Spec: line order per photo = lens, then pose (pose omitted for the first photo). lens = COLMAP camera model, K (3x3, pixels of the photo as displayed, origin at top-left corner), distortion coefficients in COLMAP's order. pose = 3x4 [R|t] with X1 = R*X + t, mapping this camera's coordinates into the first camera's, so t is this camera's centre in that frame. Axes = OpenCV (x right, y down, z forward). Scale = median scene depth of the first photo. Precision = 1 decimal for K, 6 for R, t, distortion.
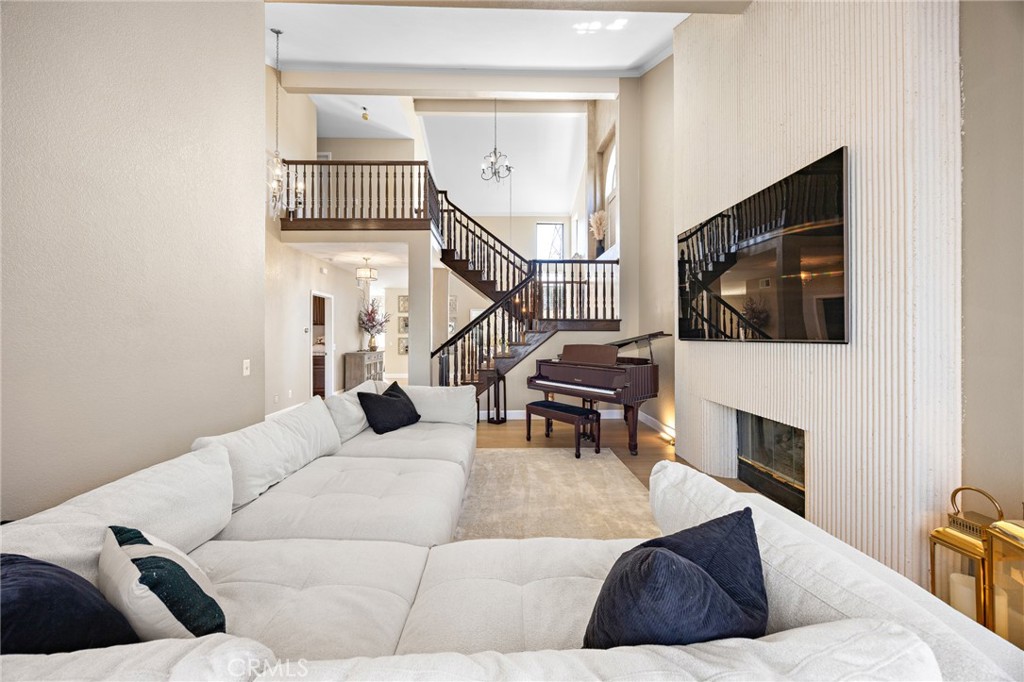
lens RADIAL K [[389.1, 0, 512.0], [0, 389.1, 341.0], [0, 0, 1]] dist [-0.002608, -0.000308]
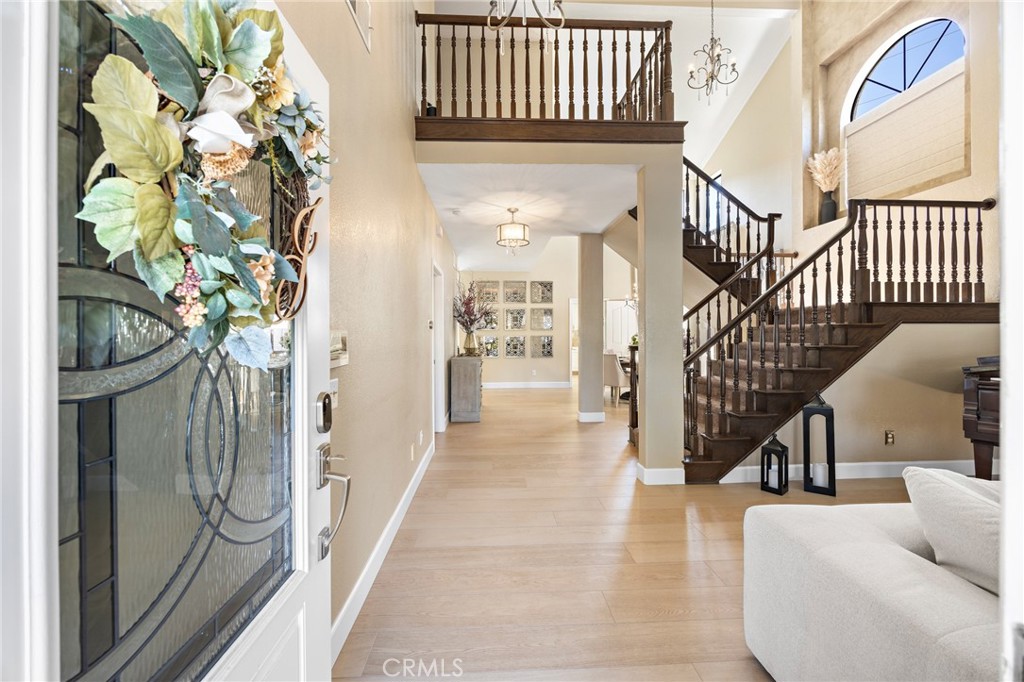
lens RADIAL K [[389.1, 0, 512.0], [0, 389.1, 341.0], [0, 0, 1]] dist [-0.002608, -0.000308]
pose [[0.999992, 0.003083, 0.002579, -0.422250], [-0.003065, 0.999971, -0.006975, 0.006564], [-0.002601, 0.006967, 0.999972, 0.417022]]
